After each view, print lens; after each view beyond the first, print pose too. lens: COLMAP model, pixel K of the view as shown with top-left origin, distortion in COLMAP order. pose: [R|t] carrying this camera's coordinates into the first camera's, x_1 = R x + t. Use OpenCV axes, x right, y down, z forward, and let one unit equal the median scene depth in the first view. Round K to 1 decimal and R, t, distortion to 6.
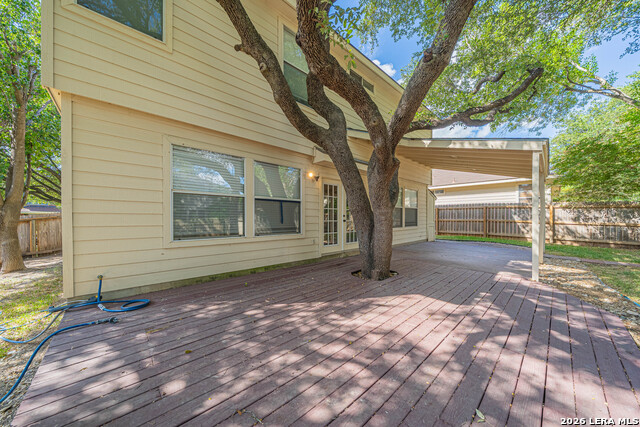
lens RADIAL K [[224.7, 0, 319.1], [0, 224.7, 216.2], [0, 0, 1]] dist [-0.000315, -0.000221]
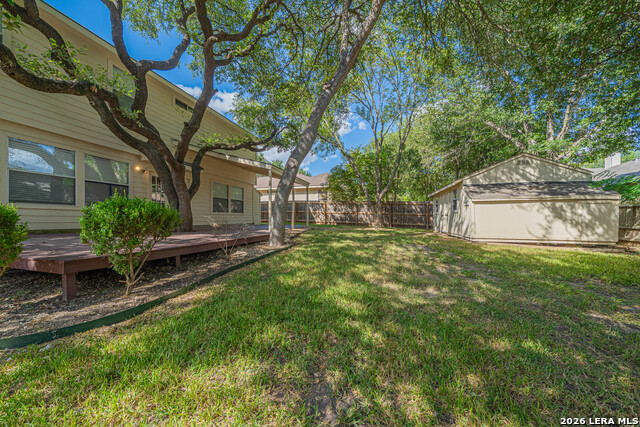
lens RADIAL K [[224.7, 0, 321.9], [0, 224.7, 217.2], [0, 0, 1]] dist [-0.000315, -0.000221]
pose [[0.858807, -0.001833, 0.512296, 0.248331], [0.005999, 0.999961, -0.006479, 0.156457], [-0.512264, 0.008637, 0.858785, -0.905785]]
